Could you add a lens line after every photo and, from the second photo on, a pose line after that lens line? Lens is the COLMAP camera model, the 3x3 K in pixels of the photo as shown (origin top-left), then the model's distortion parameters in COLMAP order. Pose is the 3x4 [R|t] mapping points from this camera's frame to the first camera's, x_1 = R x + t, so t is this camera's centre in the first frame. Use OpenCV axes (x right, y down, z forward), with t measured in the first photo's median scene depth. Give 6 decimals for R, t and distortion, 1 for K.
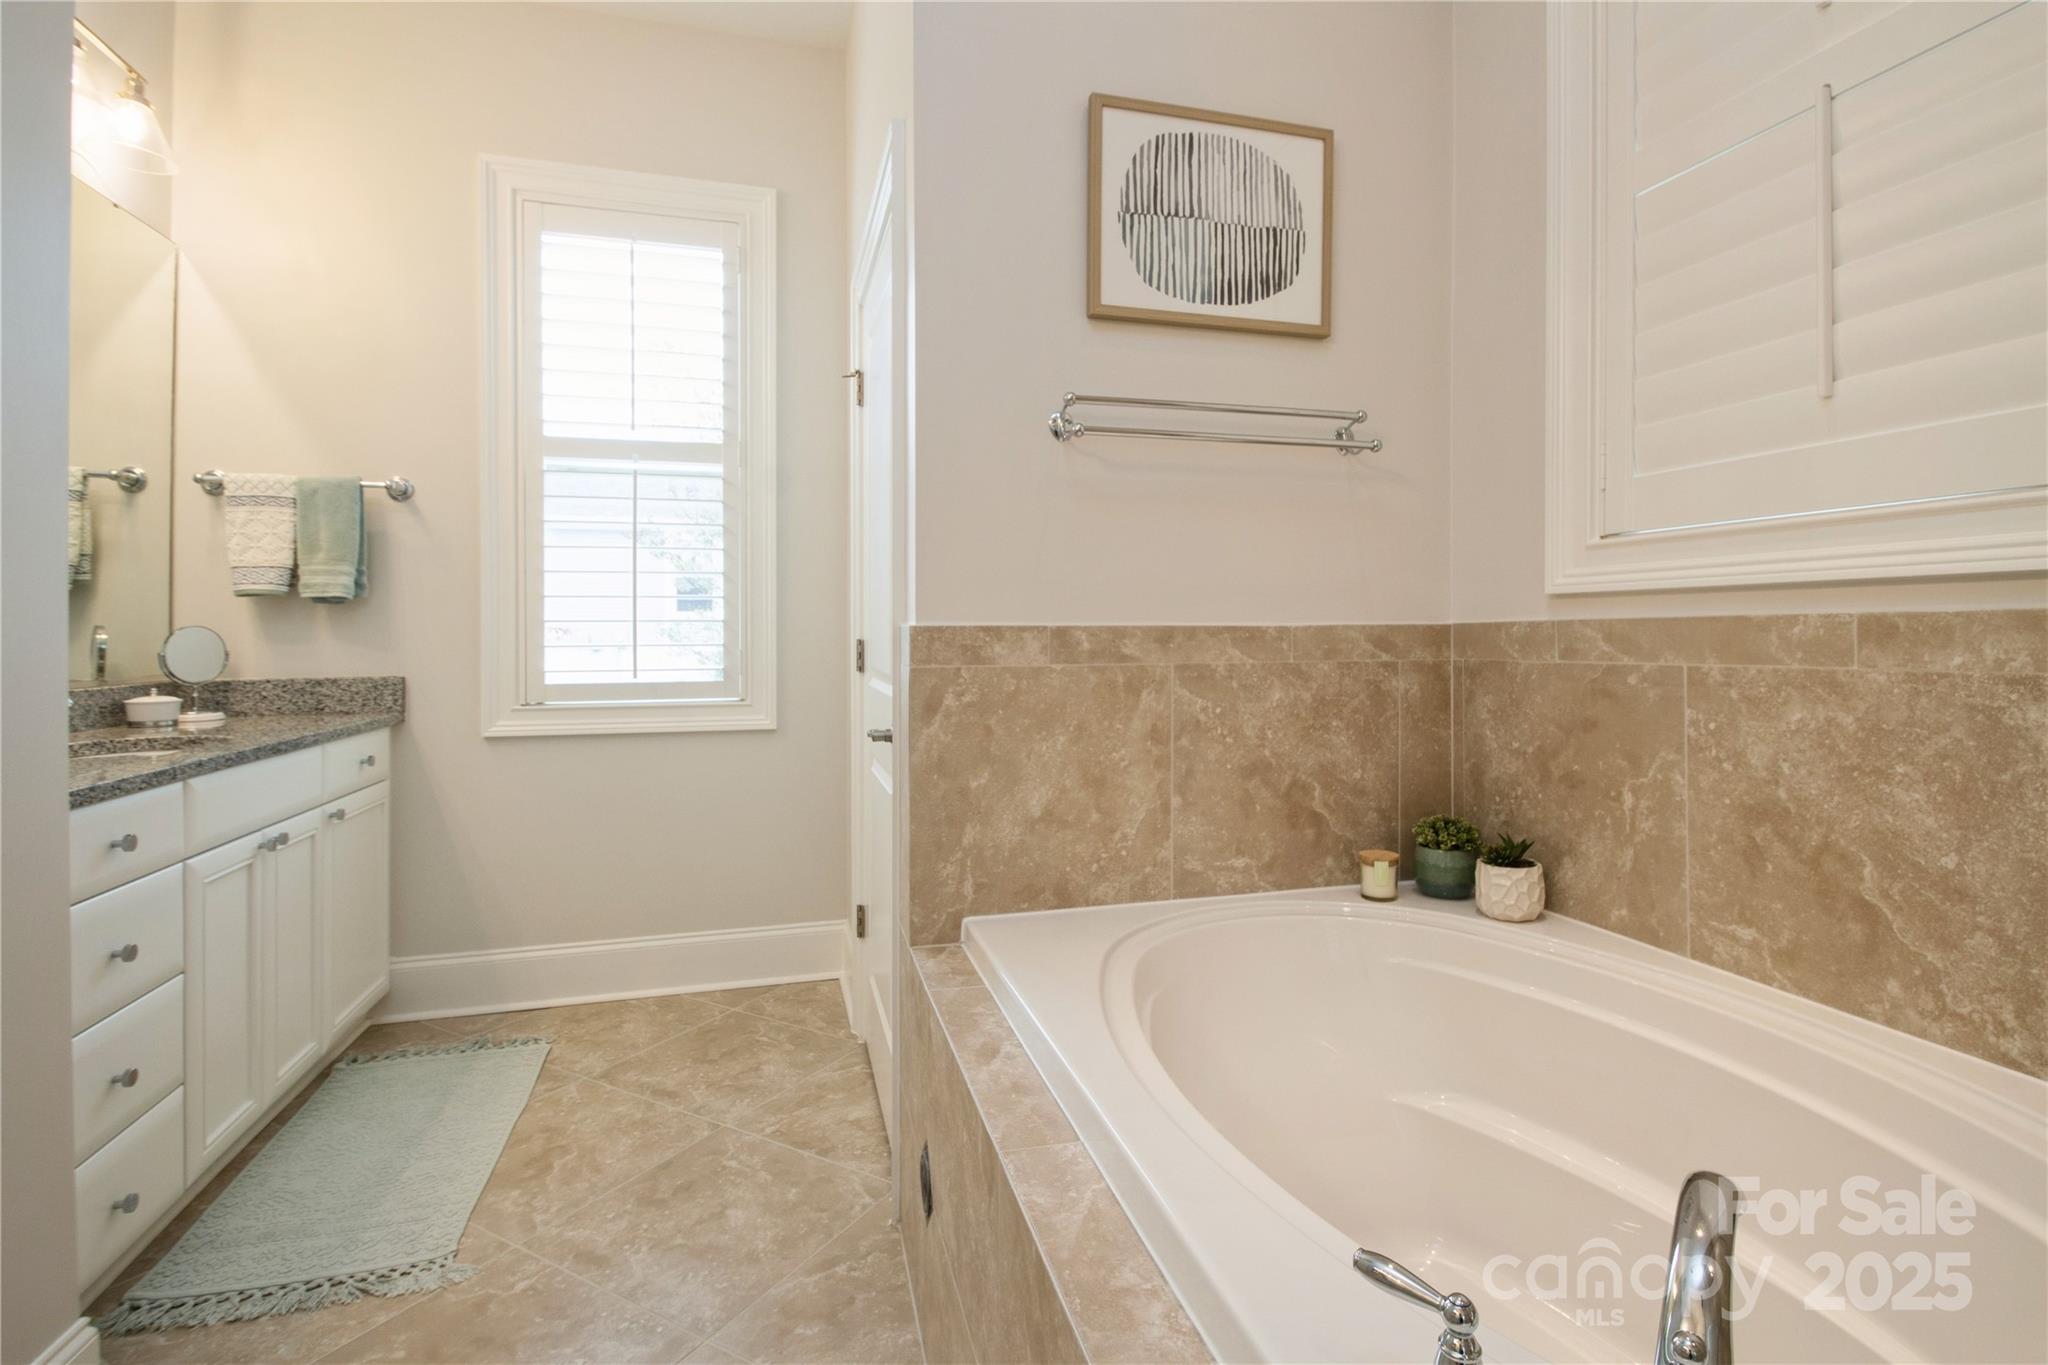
lens RADIAL K [[971.5, 0, 1045.6], [0, 971.5, 647.0], [0, 0, 1]] dist [0.004351, -0.001143]
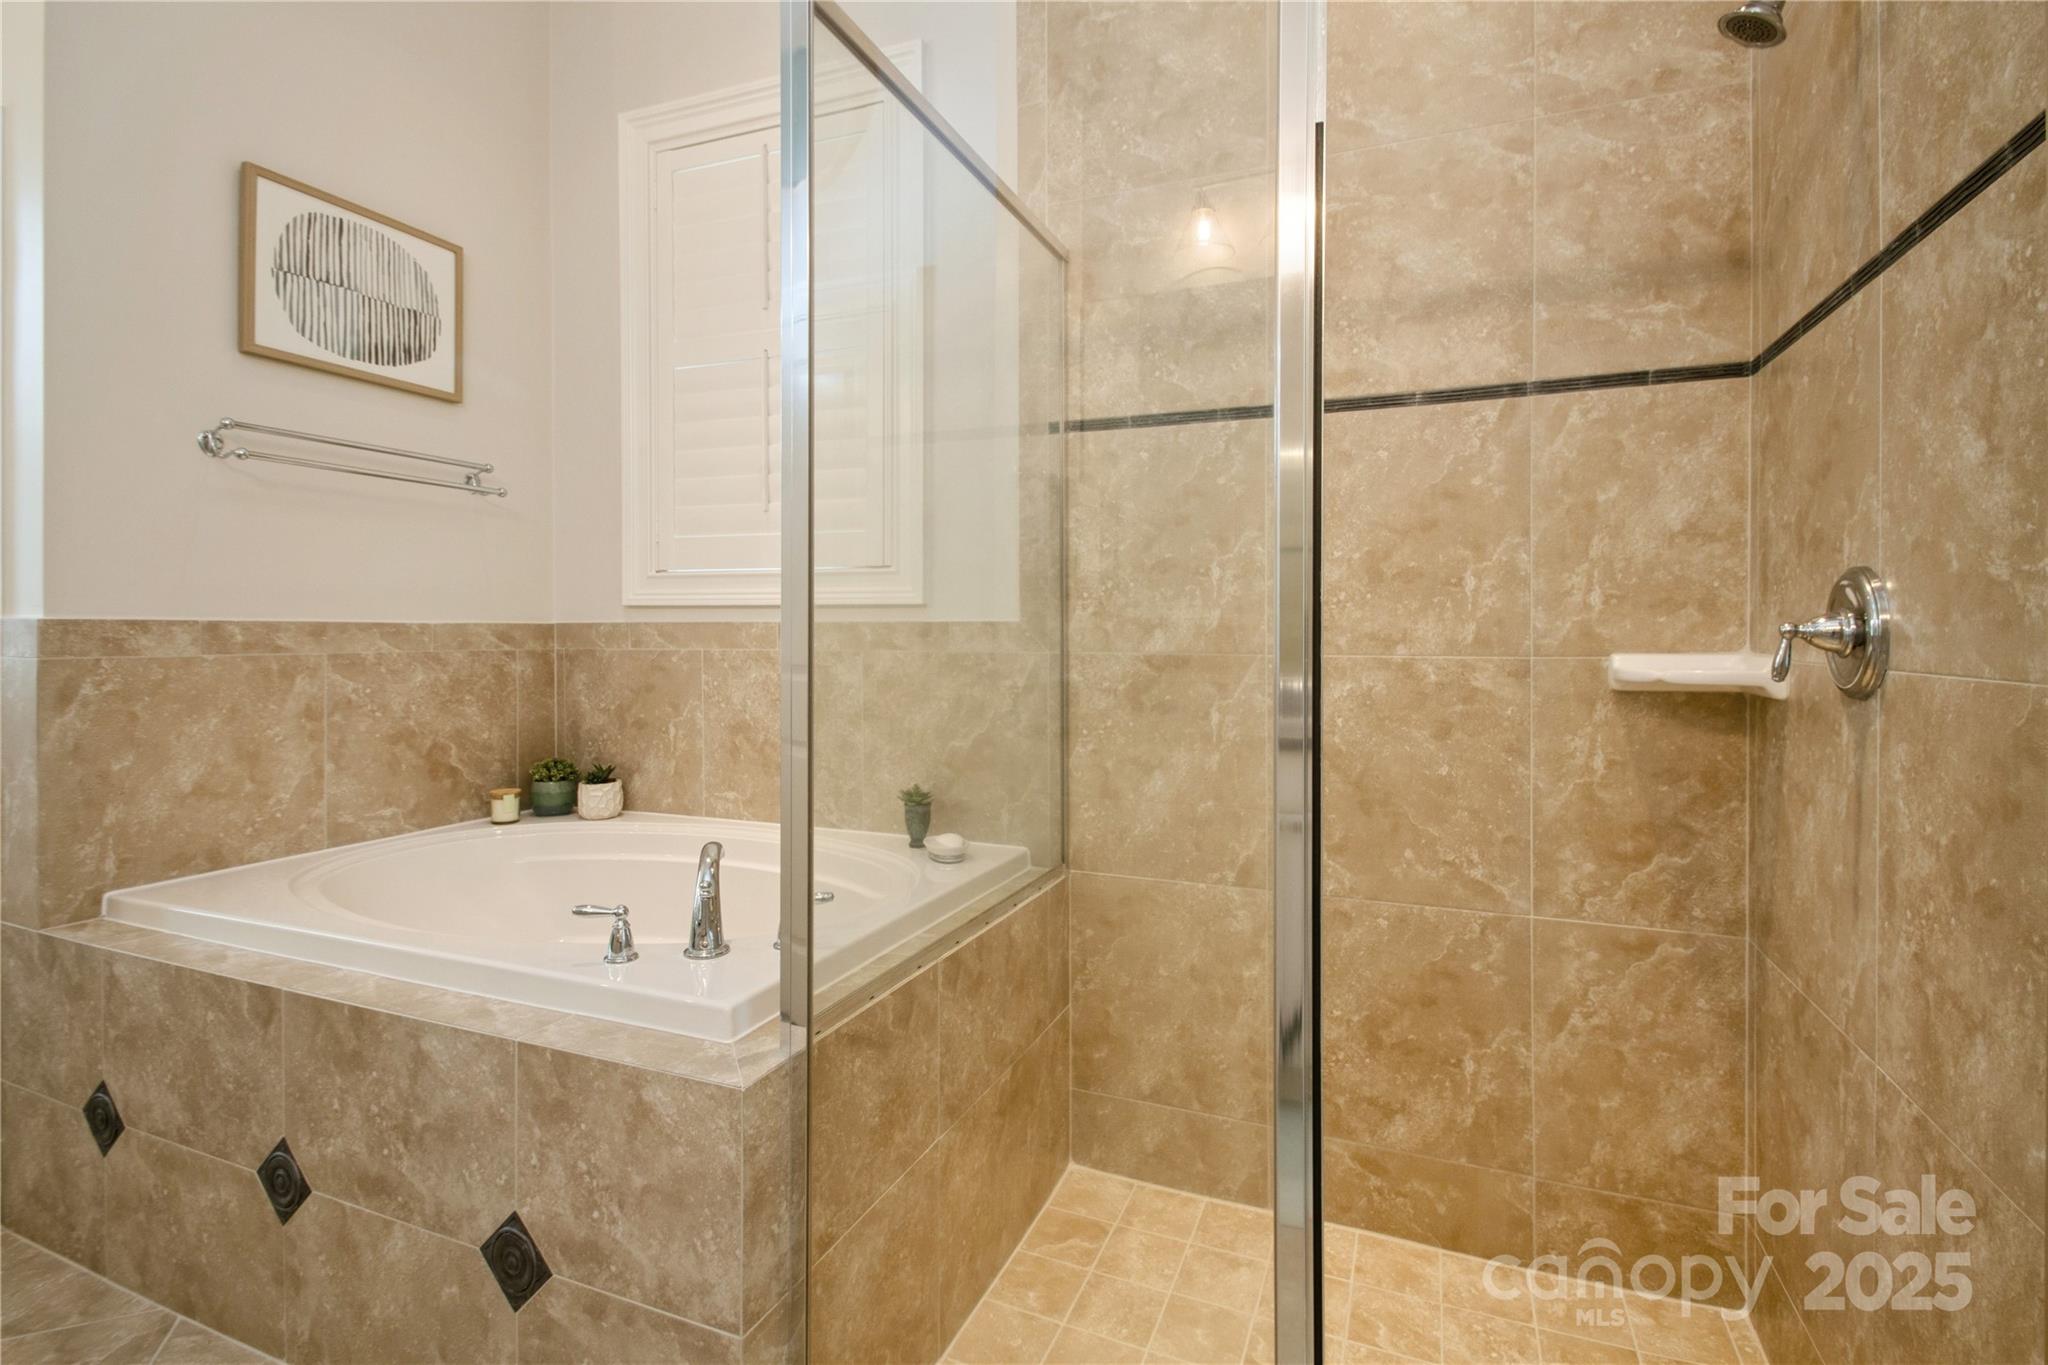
lens RADIAL K [[971.5, 0, 1045.6], [0, 971.5, 647.0], [0, 0, 1]] dist [0.004351, -0.001143]
pose [[0.605734, -0.005693, 0.795647, -0.293534], [0.002142, 0.999982, 0.005524, 0.004484], [-0.795664, -0.001642, 0.605736, -0.448543]]
